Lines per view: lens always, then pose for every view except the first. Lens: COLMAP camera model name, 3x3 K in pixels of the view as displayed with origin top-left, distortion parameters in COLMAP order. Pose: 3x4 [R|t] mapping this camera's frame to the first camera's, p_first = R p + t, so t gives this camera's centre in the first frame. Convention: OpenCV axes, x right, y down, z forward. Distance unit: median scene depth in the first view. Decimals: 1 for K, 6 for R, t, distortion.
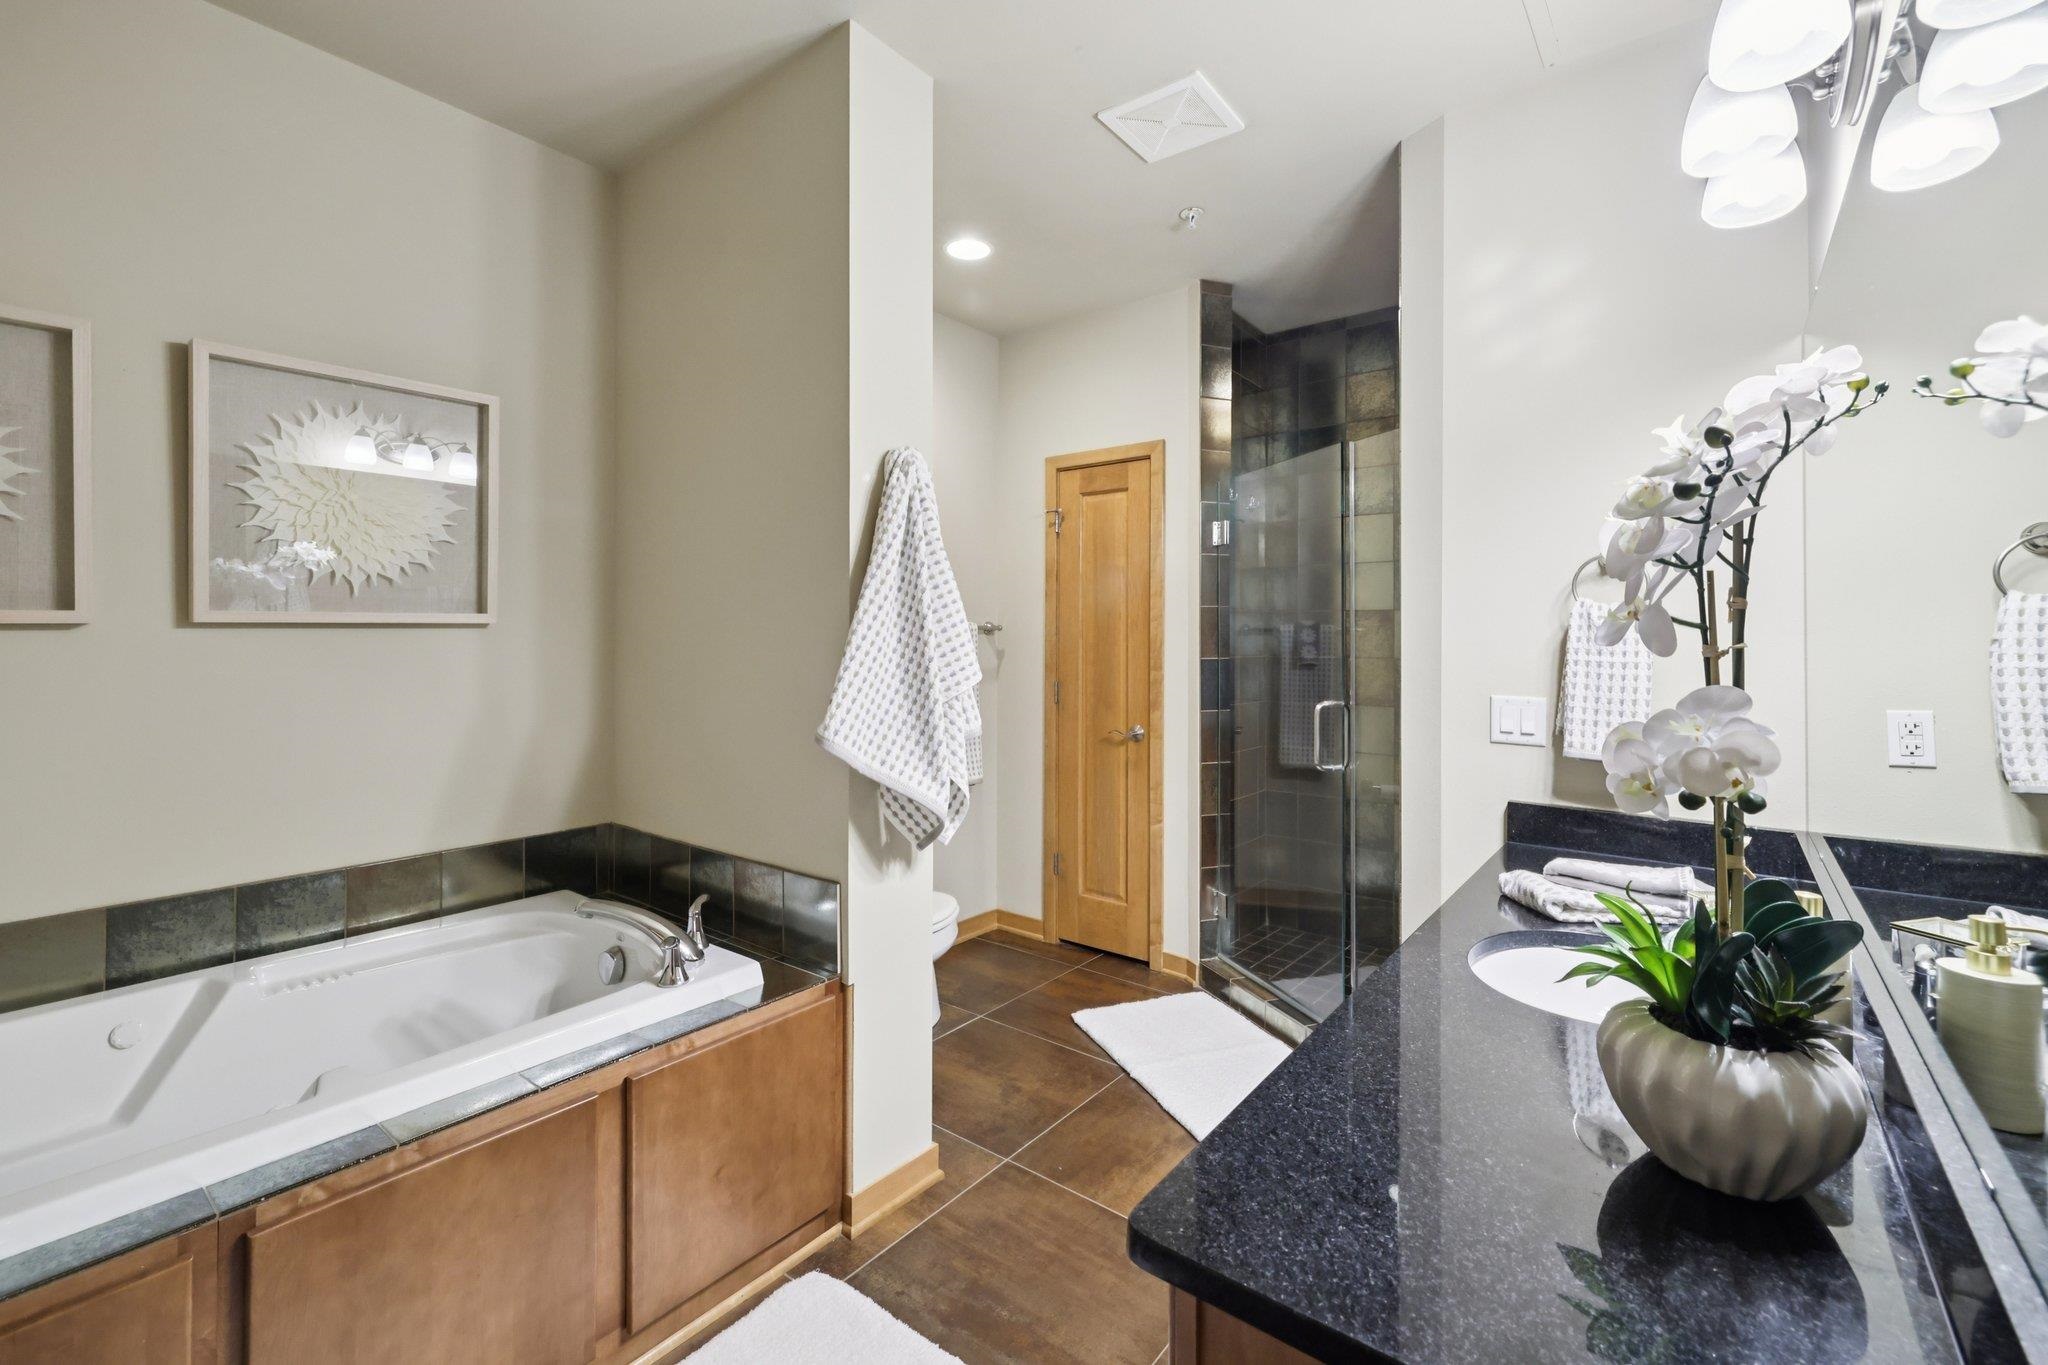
lens RADIAL K [[865.5, 0, 1005.1], [0, 865.5, 639.9], [0, 0, 1]] dist [0.000060, 0.000022]
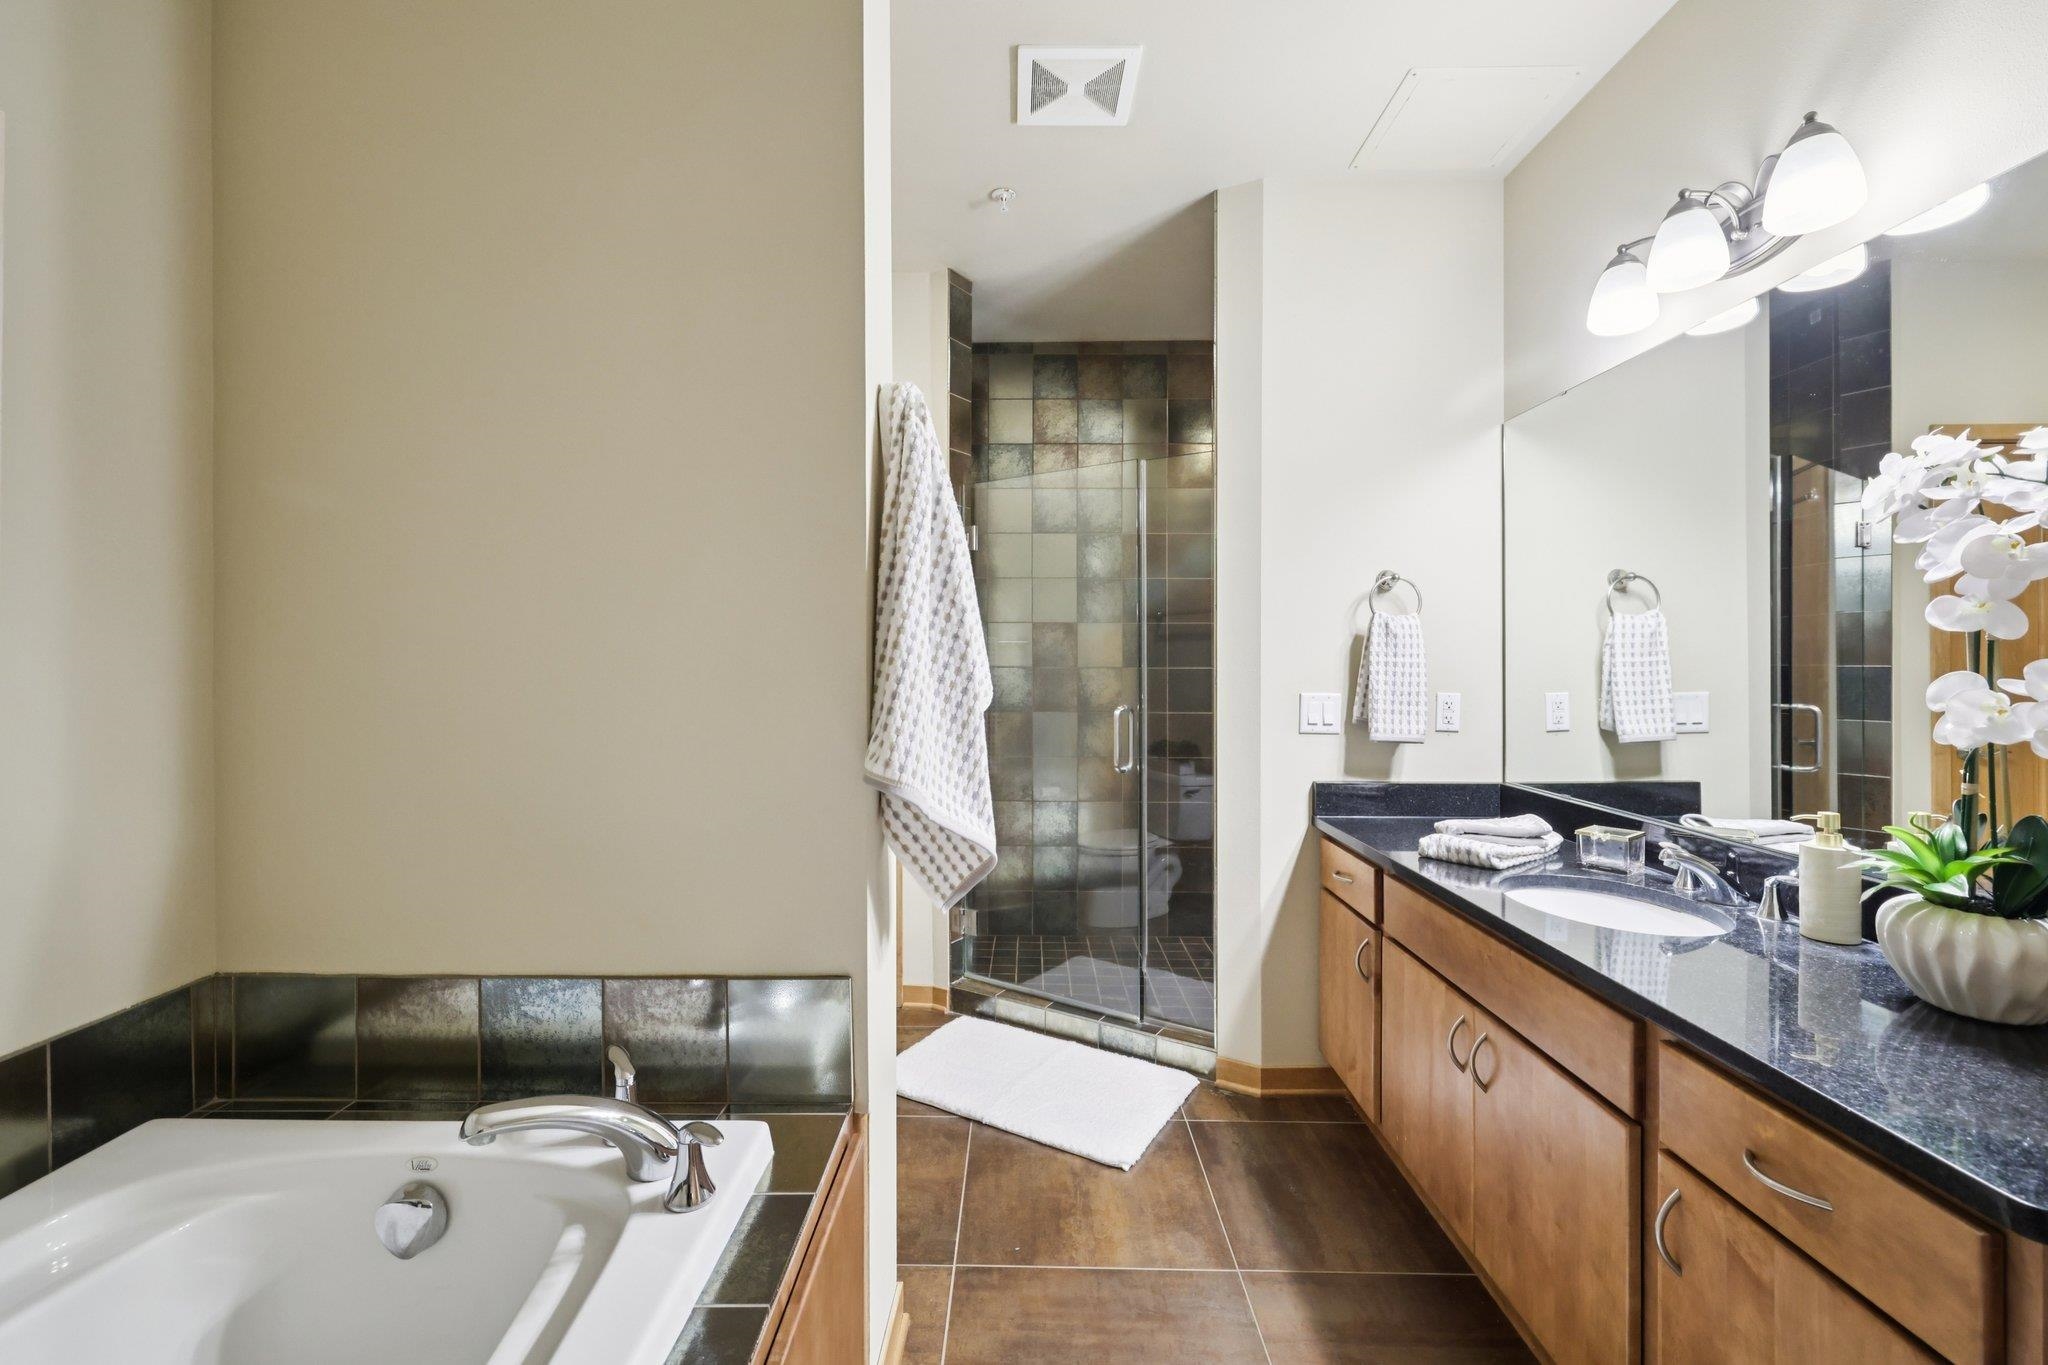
lens RADIAL K [[865.5, 0, 1015.9], [0, 865.5, 664.6], [0, 0, 1]] dist [0.000060, 0.000022]
pose [[0.796939, -0.007460, 0.604014, -0.403685], [0.002656, 0.999957, 0.008846, 0.012842], [-0.604055, -0.005445, 0.796924, 0.271747]]
